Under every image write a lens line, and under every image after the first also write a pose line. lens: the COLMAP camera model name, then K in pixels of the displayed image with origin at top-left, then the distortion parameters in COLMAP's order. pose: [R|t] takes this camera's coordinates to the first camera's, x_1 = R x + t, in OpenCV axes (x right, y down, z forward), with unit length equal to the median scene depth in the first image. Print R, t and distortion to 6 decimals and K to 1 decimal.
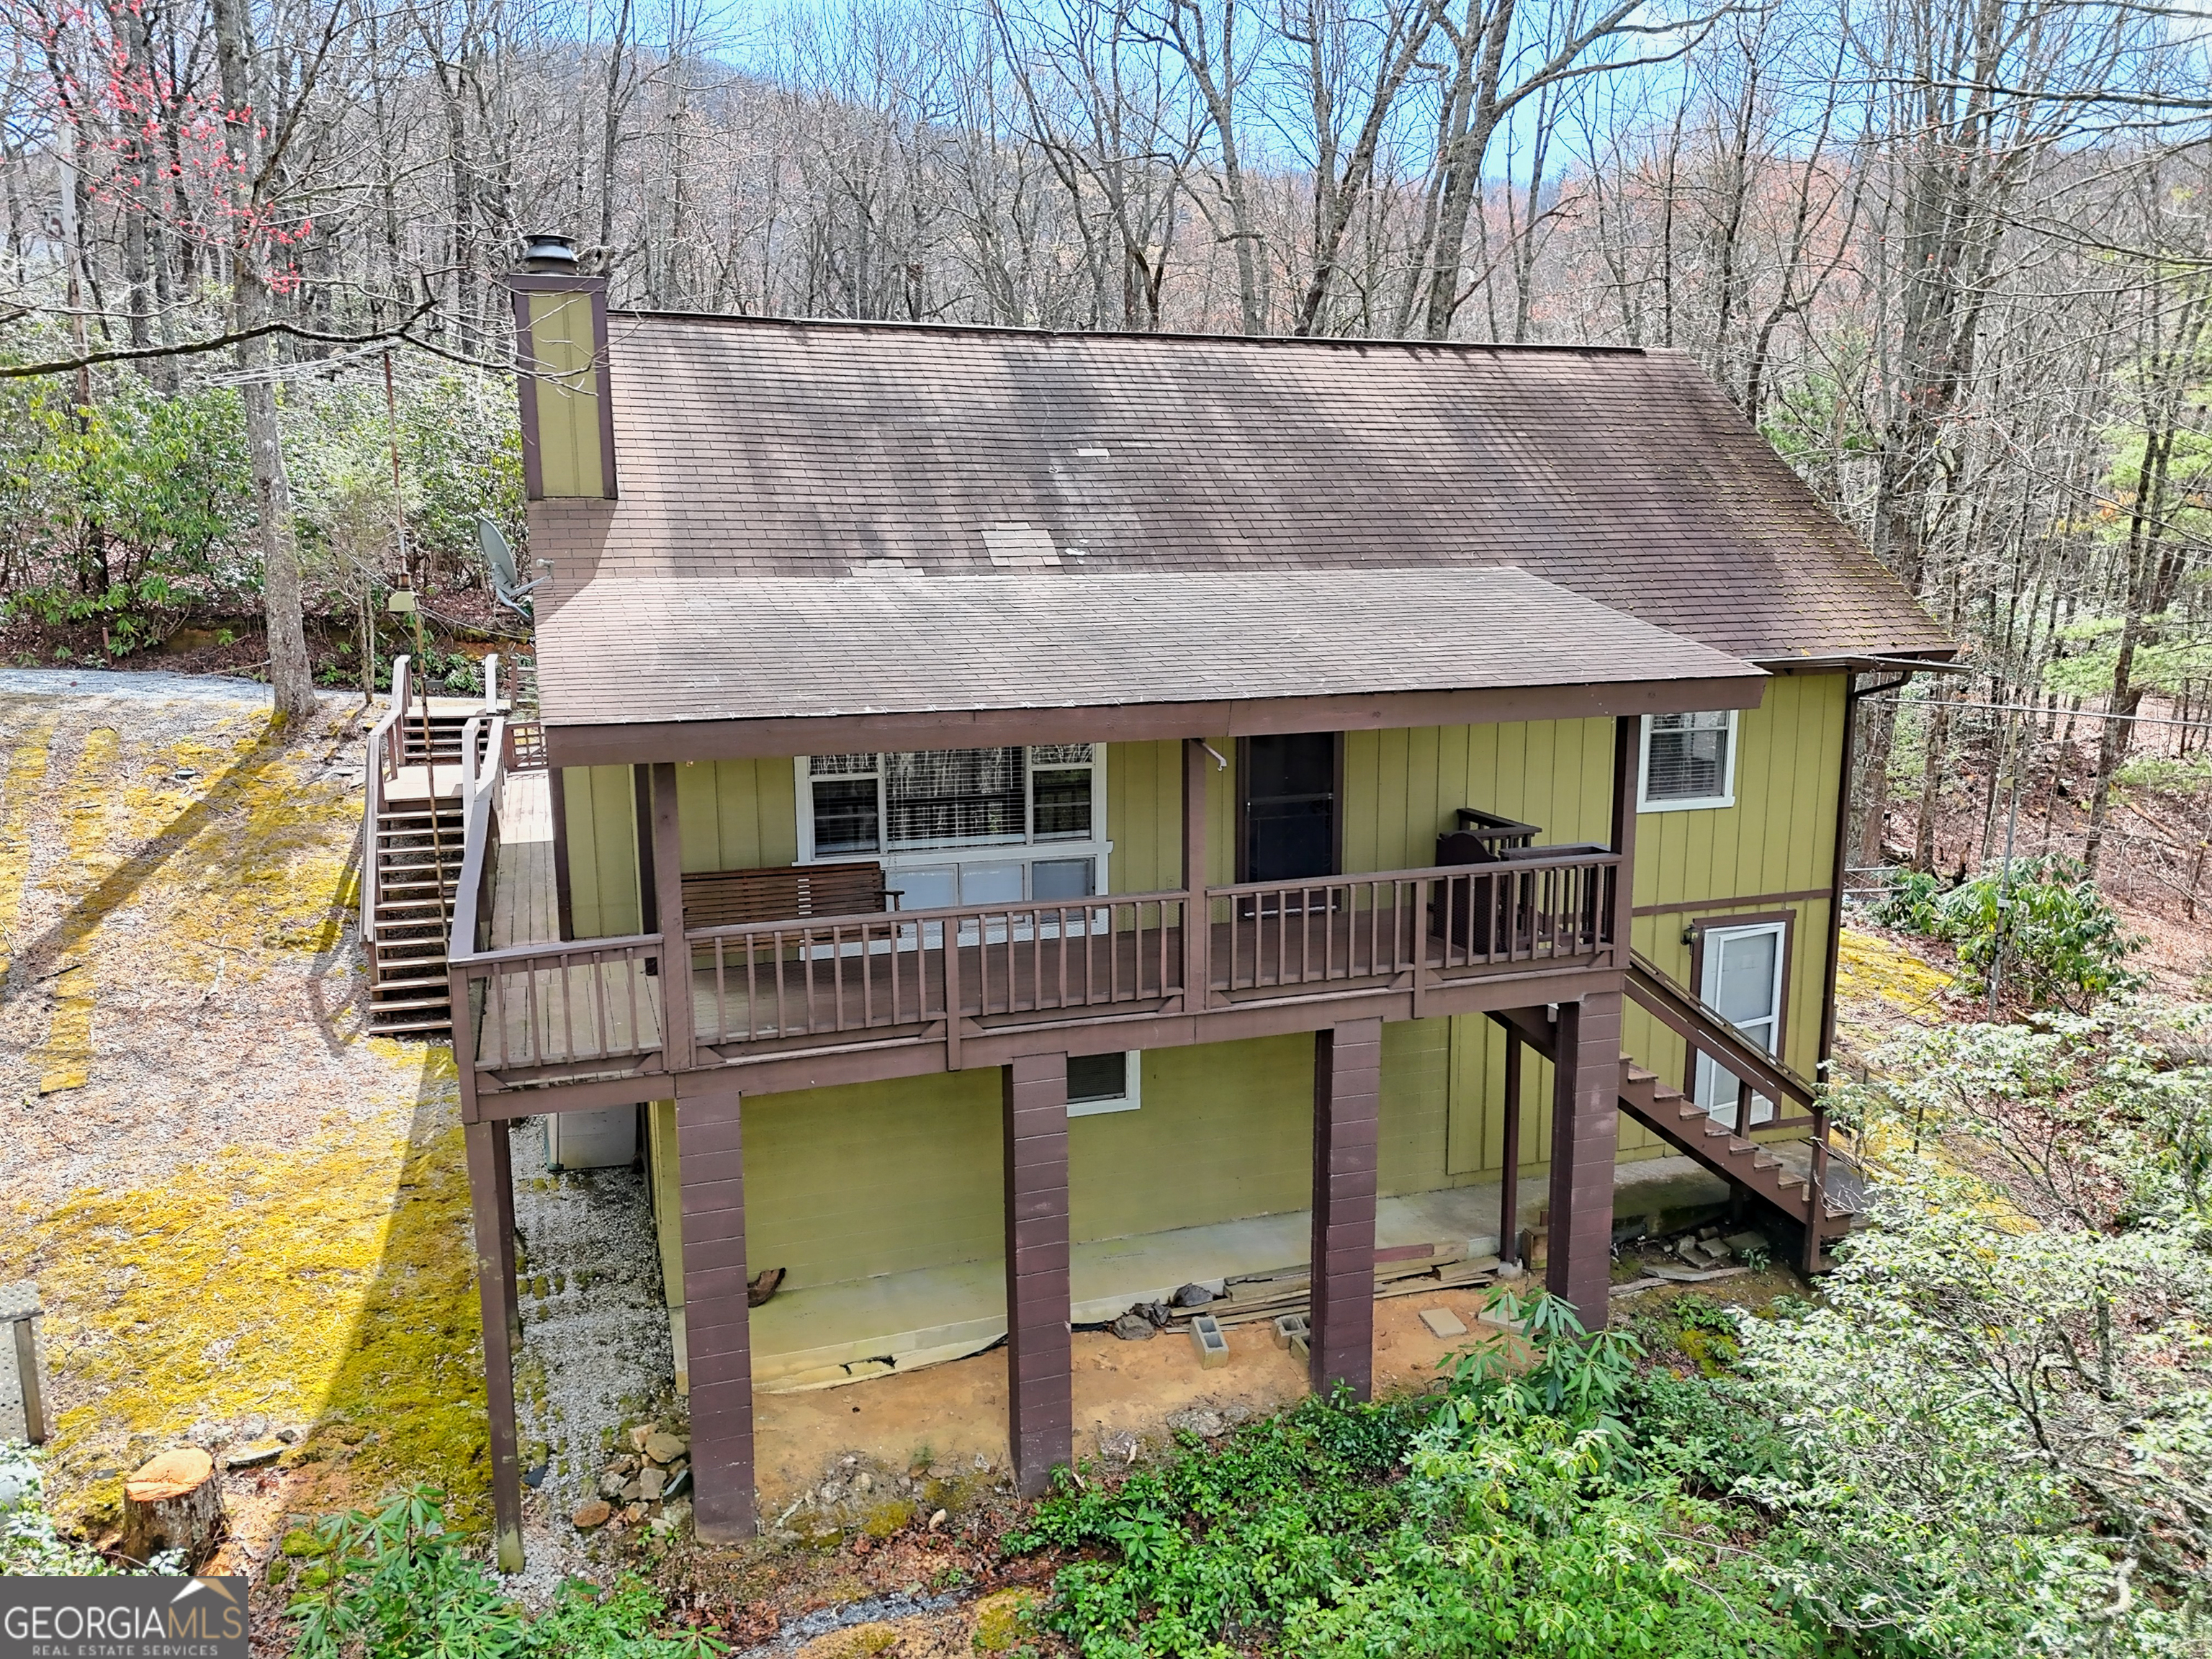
lens RADIAL K [[1632.0, 0, 1101.0], [0, 1632.0, 829.5], [0, 0, 1]] dist [0.033757, -0.011277]
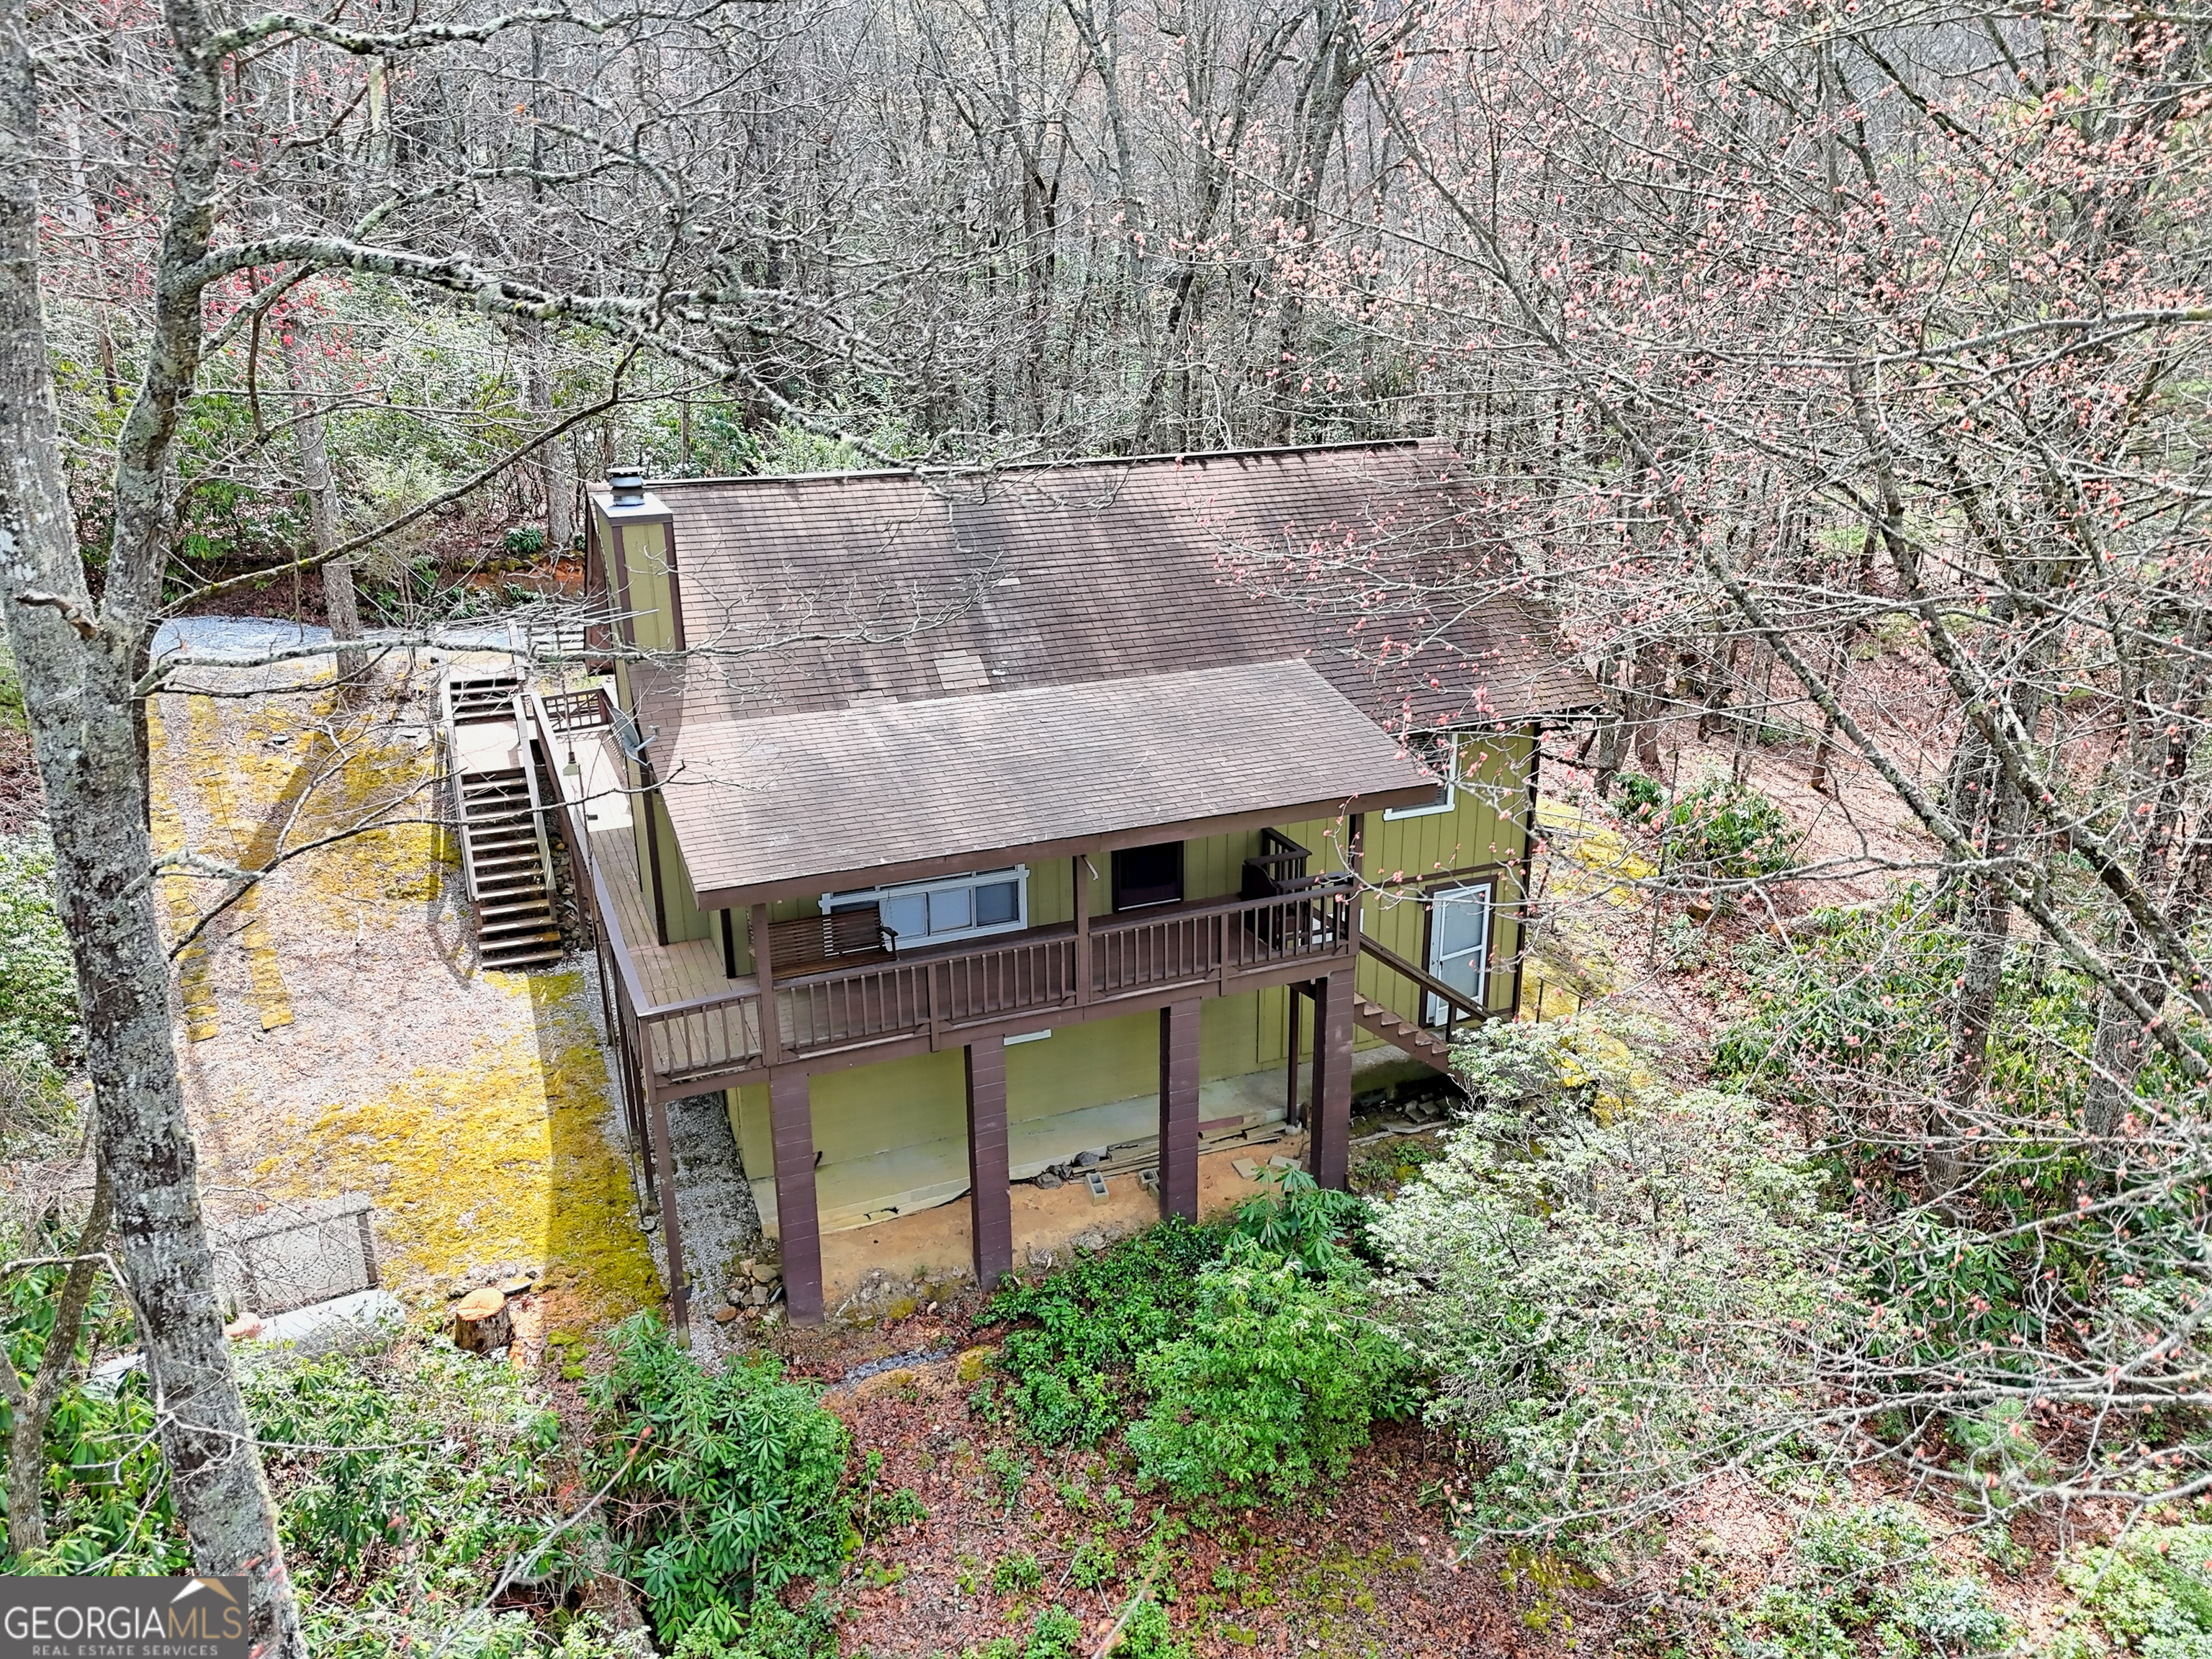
lens RADIAL K [[1632.0, 0, 1108.8], [0, 1632.0, 828.2], [0, 0, 1]] dist [0.033757, -0.011277]
pose [[0.998060, -0.022518, 0.058049, -0.005643], [0.013178, 0.987586, 0.156526, -0.274221], [-0.060853, -0.155458, 0.985966, -0.494292]]
